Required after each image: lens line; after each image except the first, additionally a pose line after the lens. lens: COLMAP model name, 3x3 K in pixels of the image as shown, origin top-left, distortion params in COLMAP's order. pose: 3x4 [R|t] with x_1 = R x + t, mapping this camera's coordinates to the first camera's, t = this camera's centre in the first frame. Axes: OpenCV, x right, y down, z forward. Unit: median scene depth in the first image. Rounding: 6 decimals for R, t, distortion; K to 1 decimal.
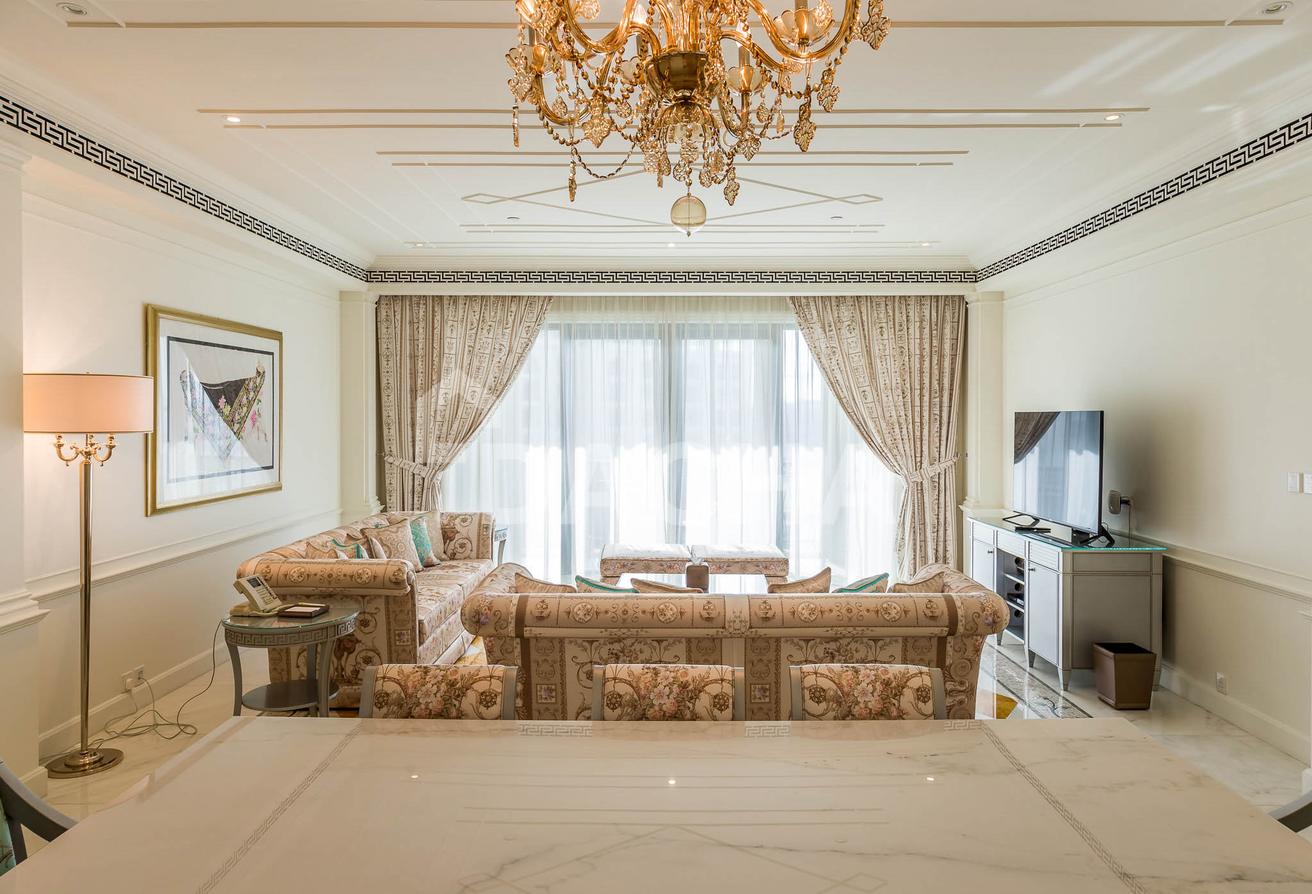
lens RADIAL K [[860.2, 0, 661.5], [0, 860.2, 436.3], [0, 0, 1]] dist [0.003788, 0.003239]
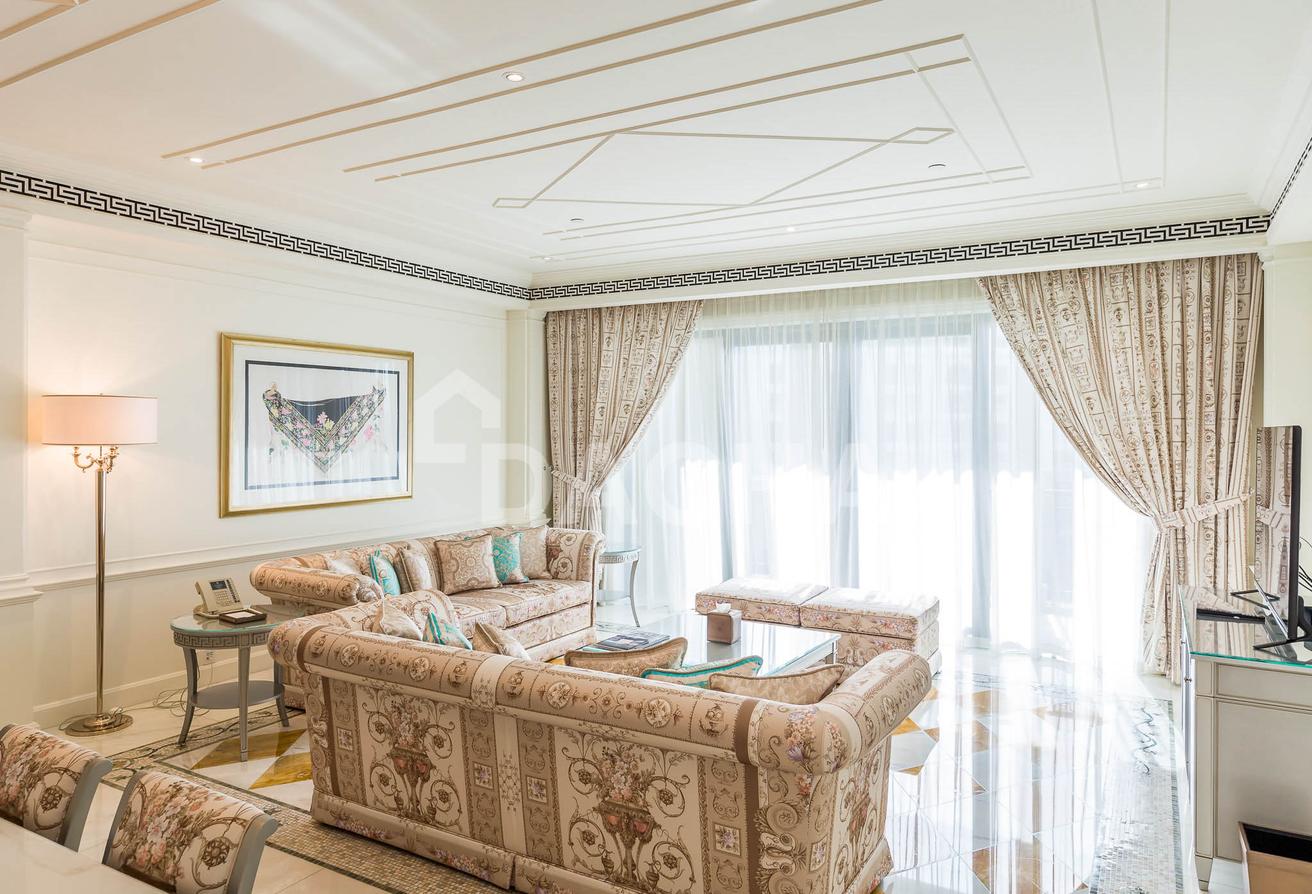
lens RADIAL K [[860.2, 0, 649.4], [0, 860.2, 442.8], [0, 0, 1]] dist [0.003788, 0.003239]
pose [[0.860390, 0.010460, -0.509529, 0.295332], [-0.014479, 0.999887, -0.003924, -0.006625], [0.509431, 0.010754, 0.860444, 0.187380]]
